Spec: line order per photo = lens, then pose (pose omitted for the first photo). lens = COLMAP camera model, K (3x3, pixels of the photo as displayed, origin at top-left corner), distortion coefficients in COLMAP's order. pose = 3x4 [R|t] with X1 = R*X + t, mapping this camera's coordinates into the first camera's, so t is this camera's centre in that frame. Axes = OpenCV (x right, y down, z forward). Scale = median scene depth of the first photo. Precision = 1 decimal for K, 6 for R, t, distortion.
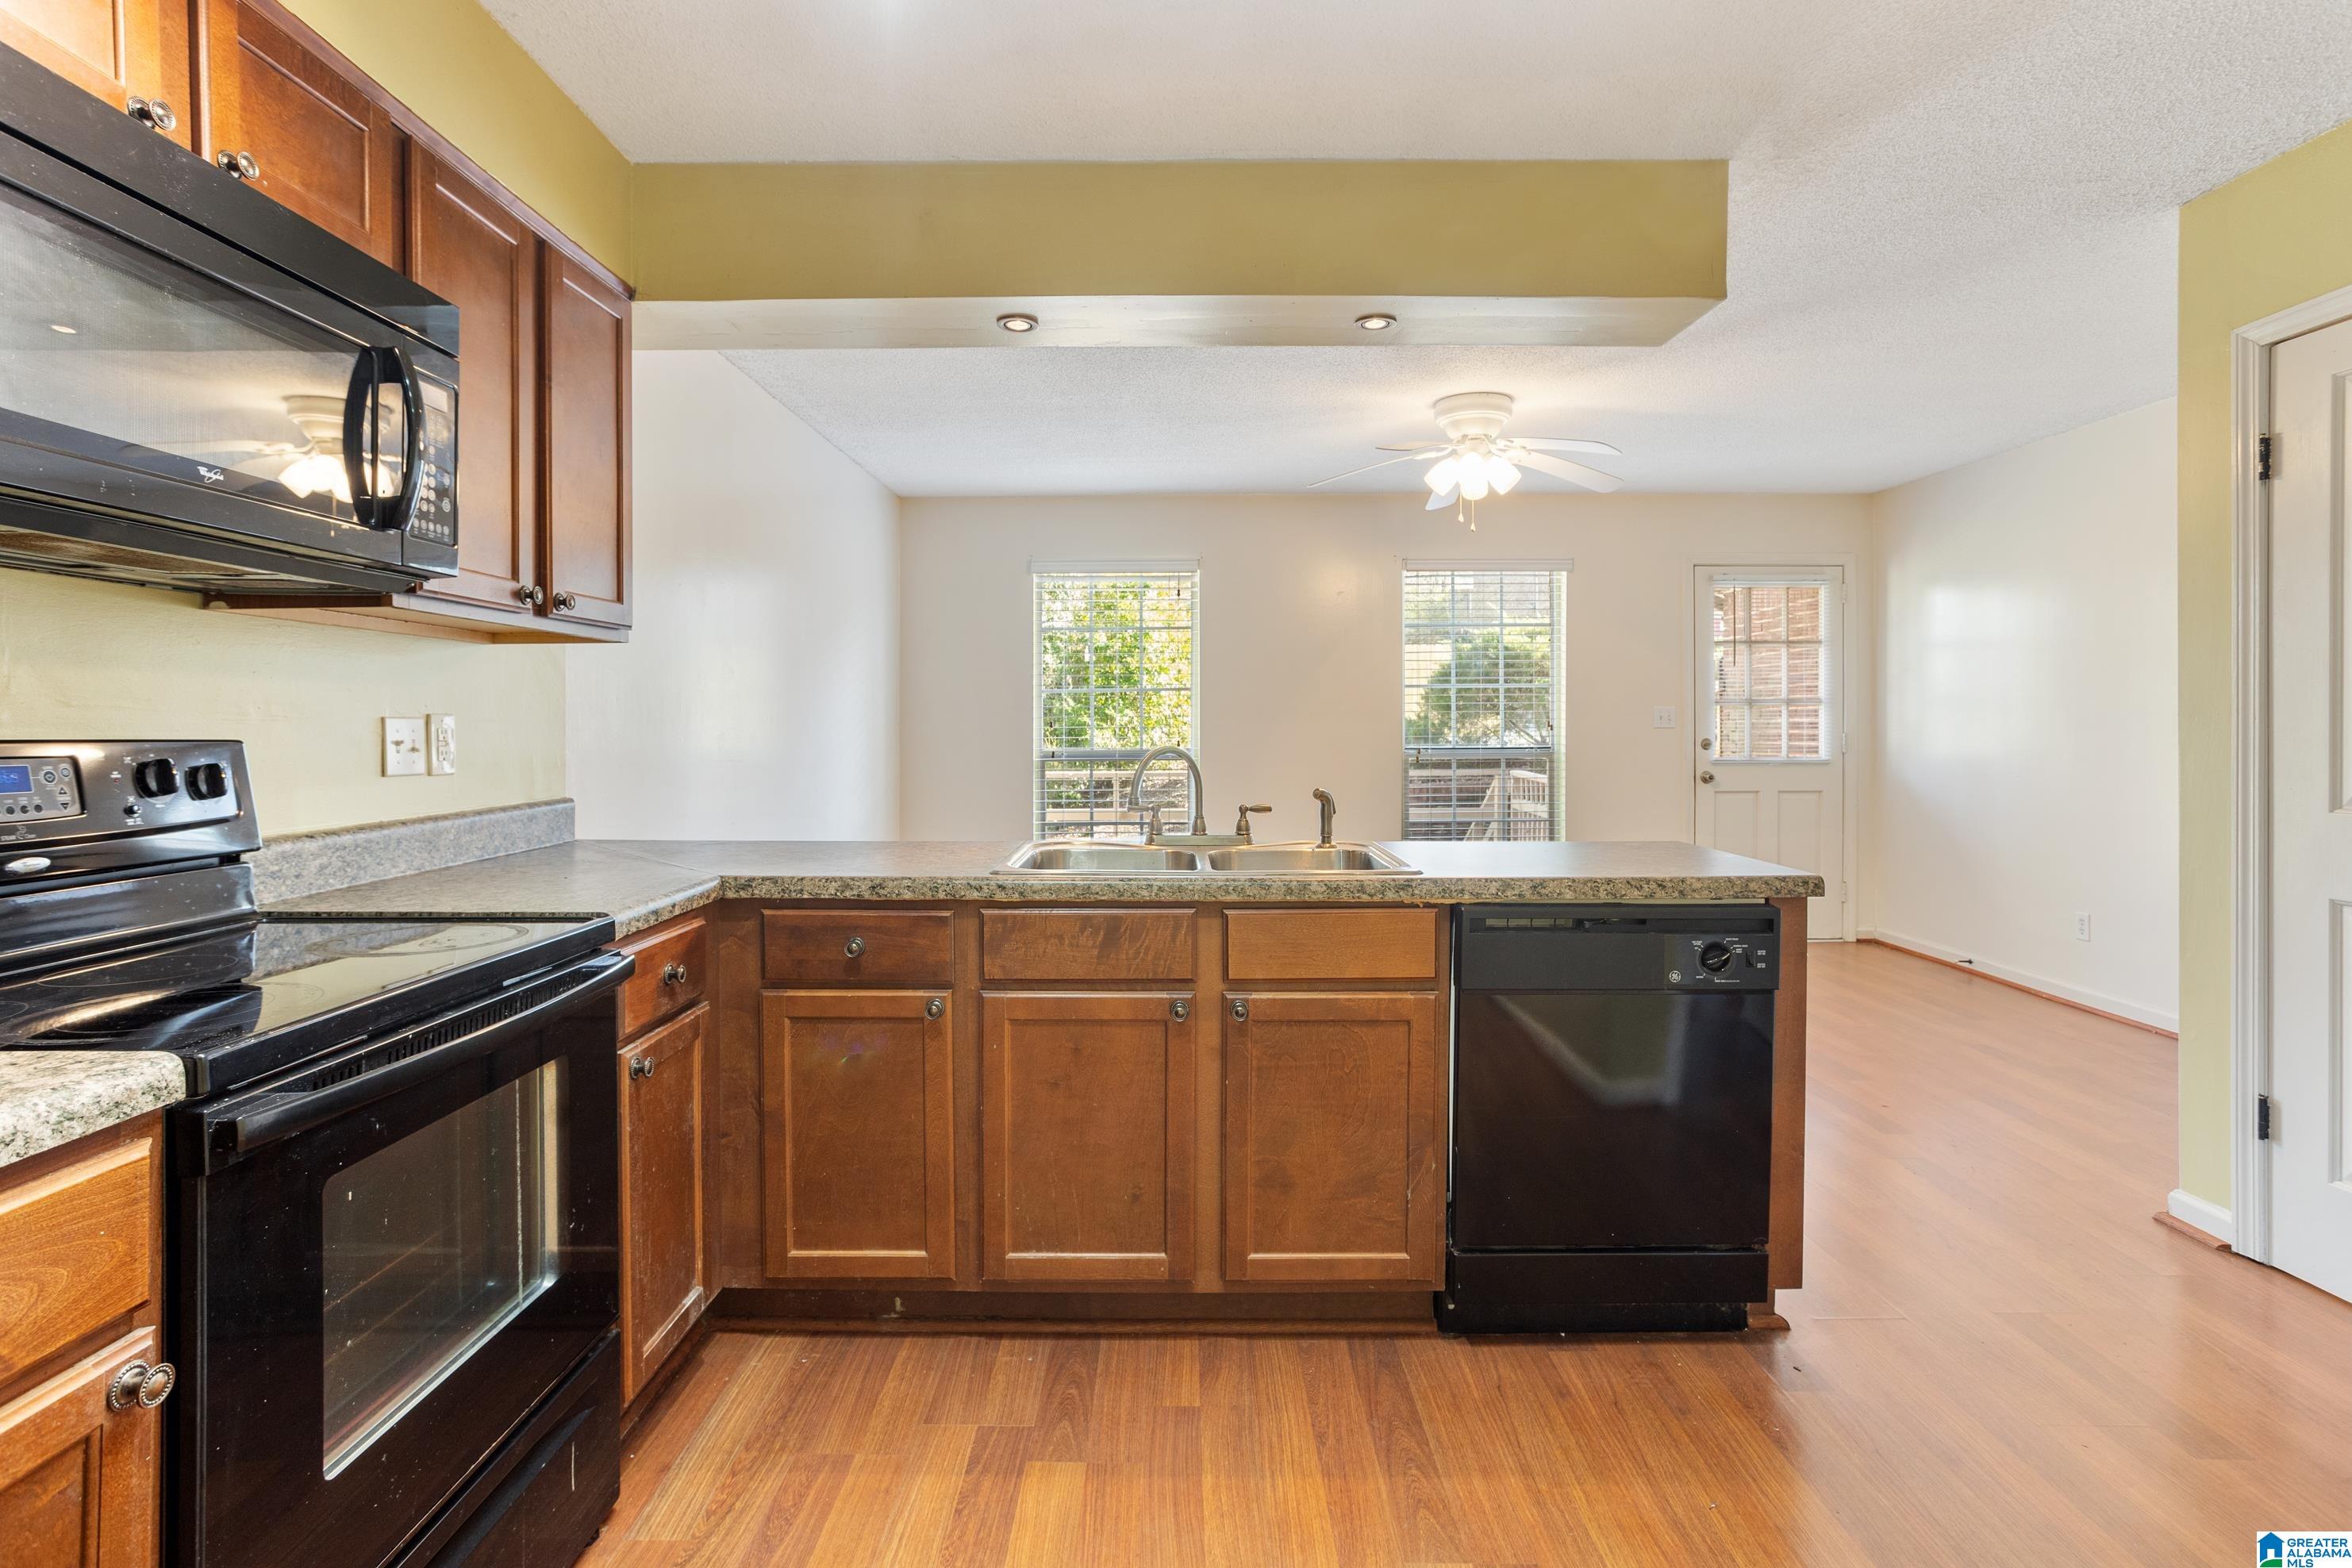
lens RADIAL K [[1162.8, 0, 1151.2], [0, 1162.8, 697.3], [0, 0, 1]] dist [-0.046029, 0.019271]
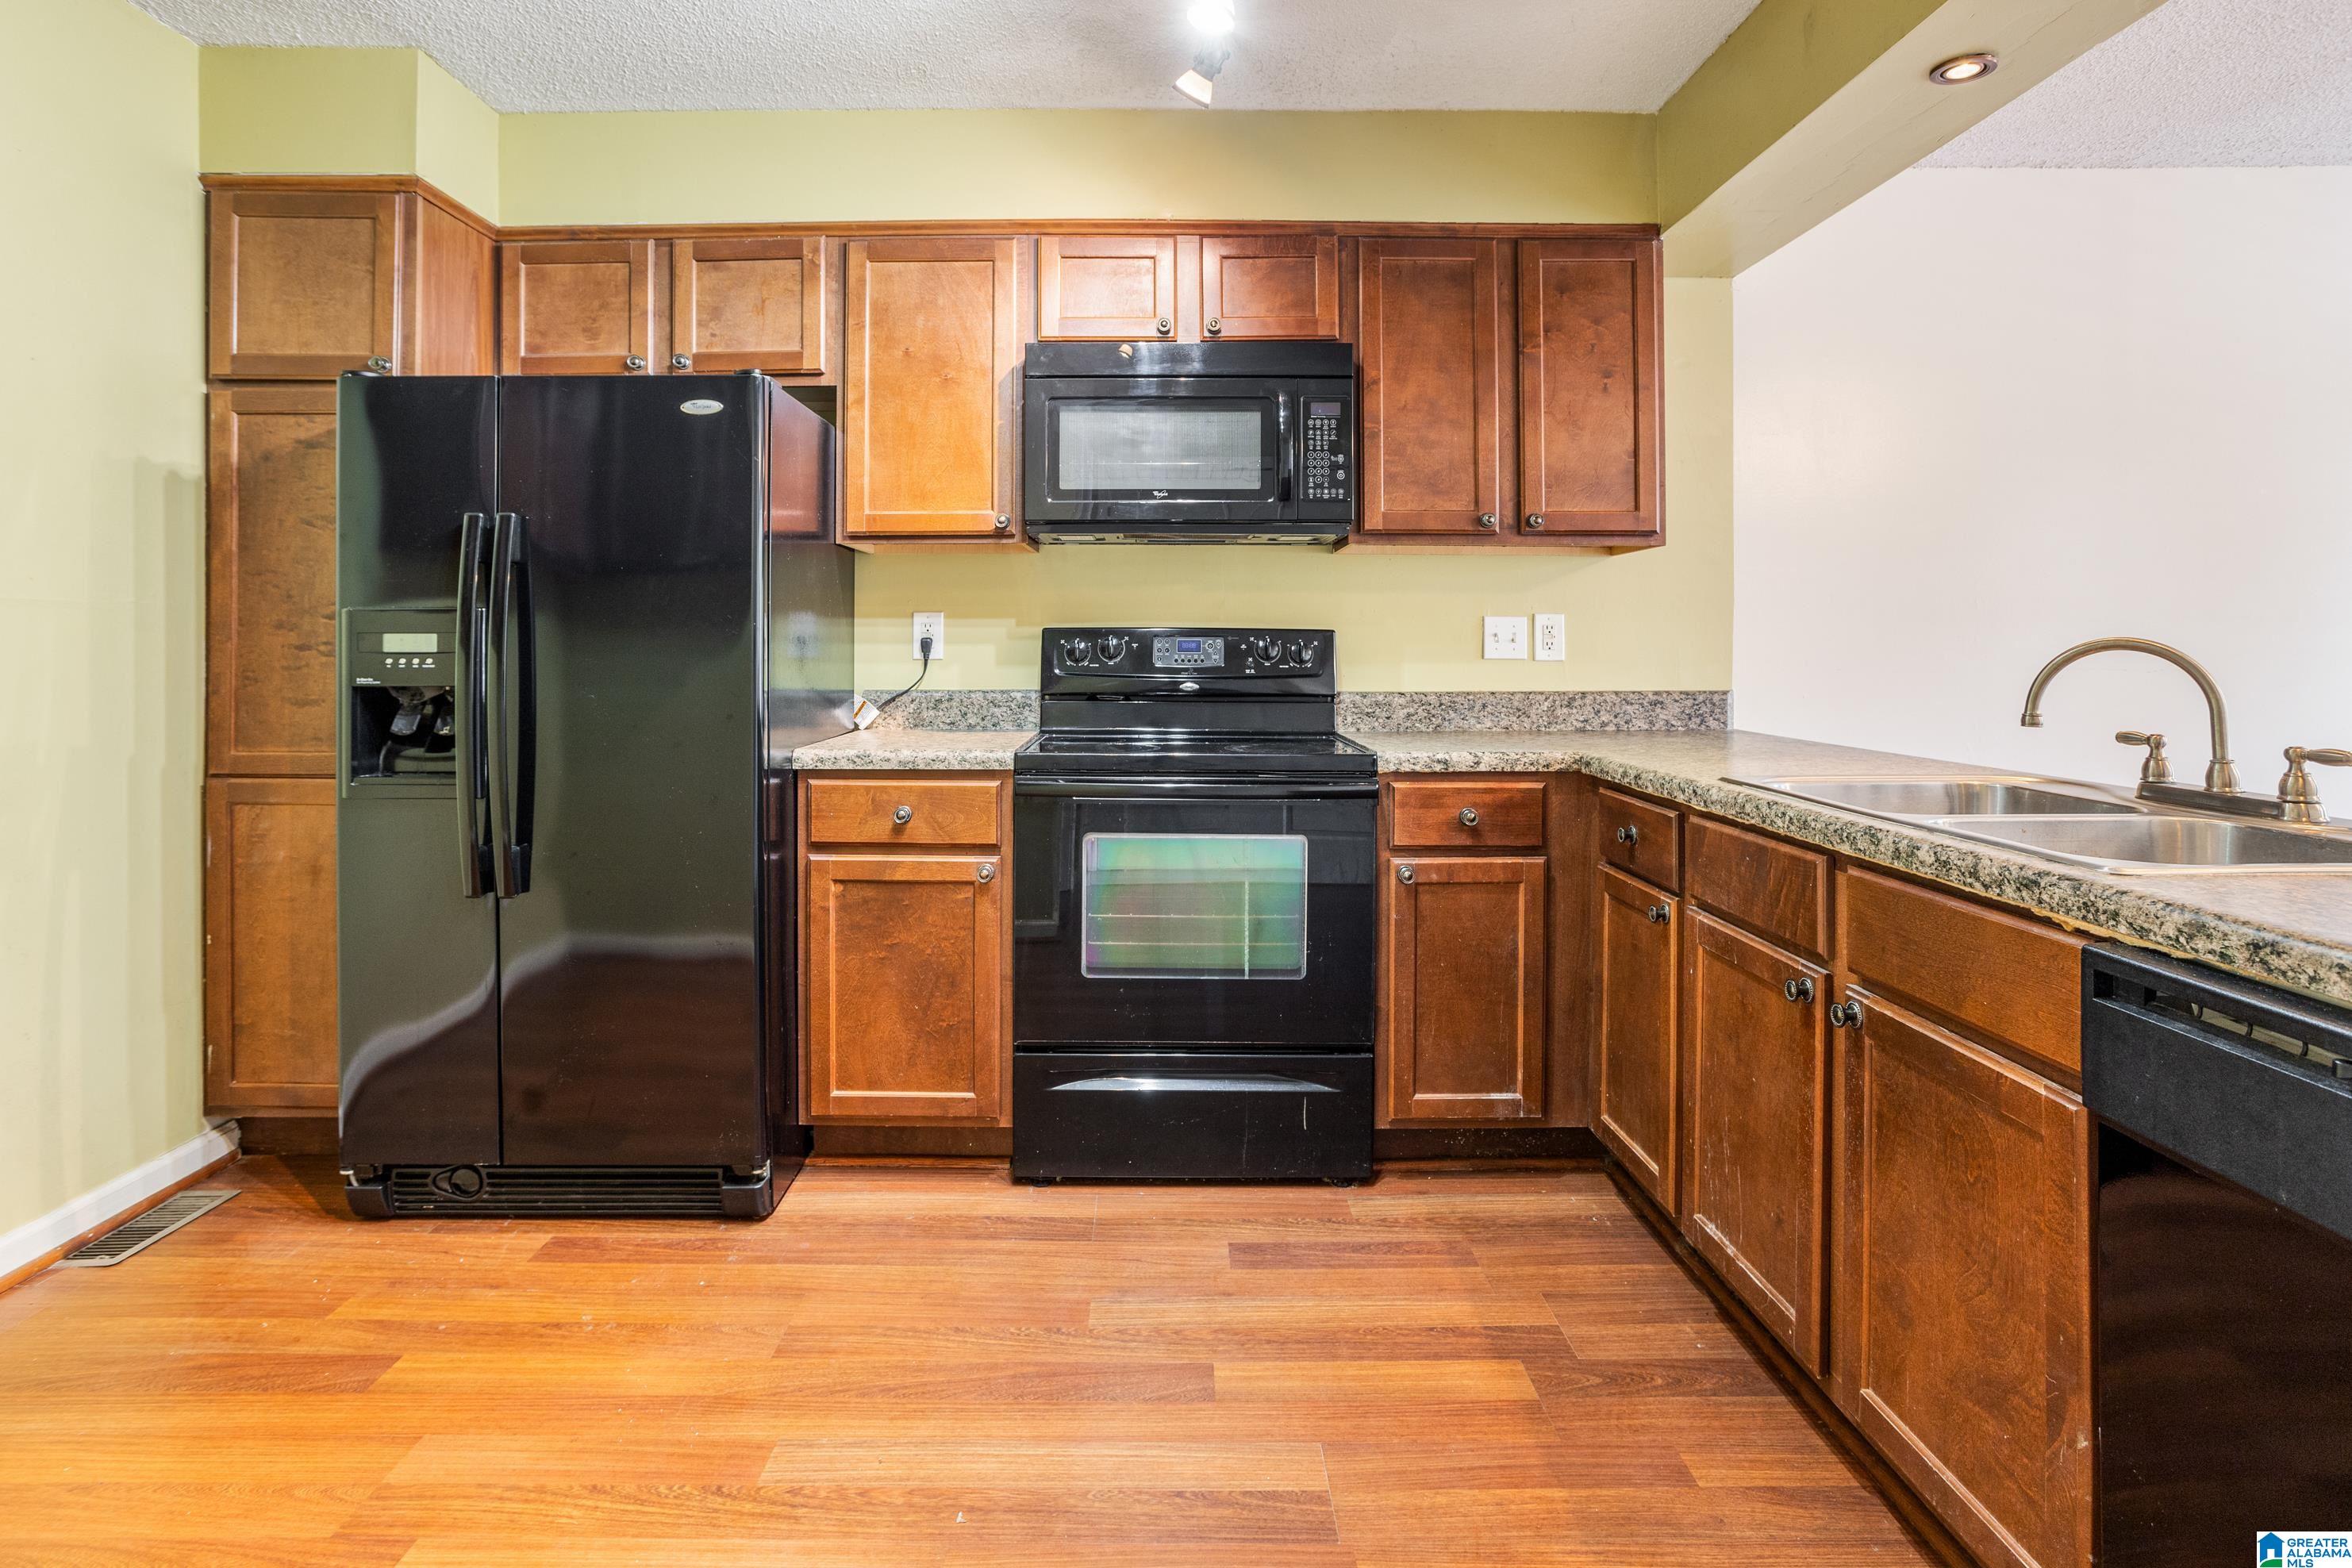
lens RADIAL K [[1162.8, 0, 1149.3], [0, 1162.8, 609.4], [0, 0, 1]] dist [-0.046029, 0.019271]
pose [[0.009968, -0.029463, -0.999516, 0.745094], [0.021316, 0.999345, -0.029246, 0.041746], [0.999723, -0.021014, 0.010589, 0.580513]]
